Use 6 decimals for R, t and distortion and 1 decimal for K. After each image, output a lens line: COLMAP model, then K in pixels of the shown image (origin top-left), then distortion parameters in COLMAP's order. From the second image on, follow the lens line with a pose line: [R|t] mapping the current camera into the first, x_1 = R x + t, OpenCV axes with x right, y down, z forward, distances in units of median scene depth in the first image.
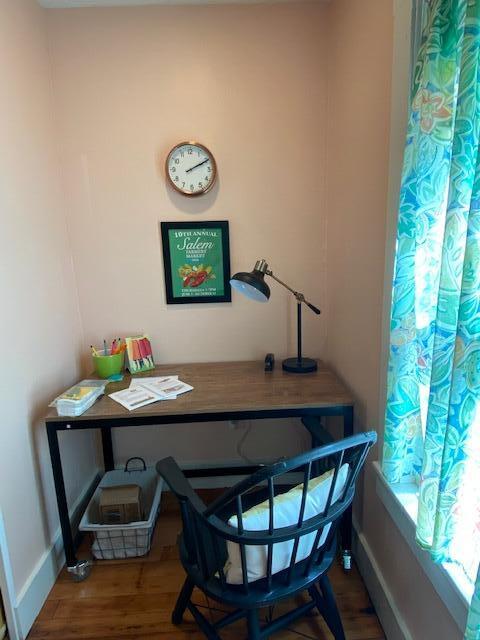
lens RADIAL K [[380.8, 0, 240.0], [0, 380.8, 320.0], [0, 0, 1]] dist [0.002692, -0.002076]
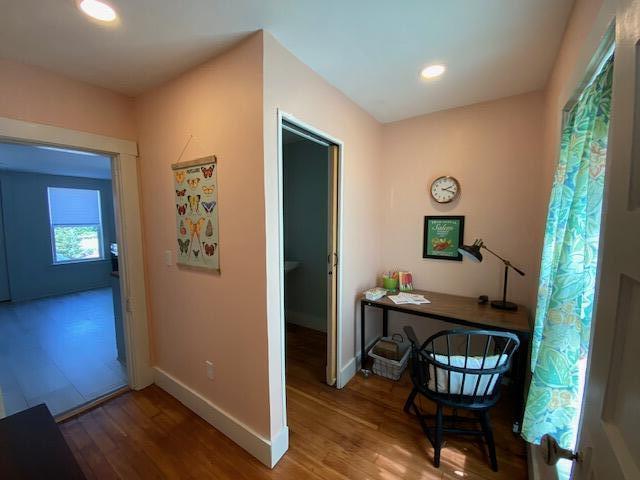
lens RADIAL K [[260.3, 0, 320.0], [0, 260.3, 240.0], [0, 0, 1]] dist [0.009137, -0.015275]
pose [[0.801986, 0.073245, -0.592836, 0.183536], [-0.132168, 0.989614, -0.056529, 0.012939], [0.582538, 0.123690, 0.803337, -0.417003]]
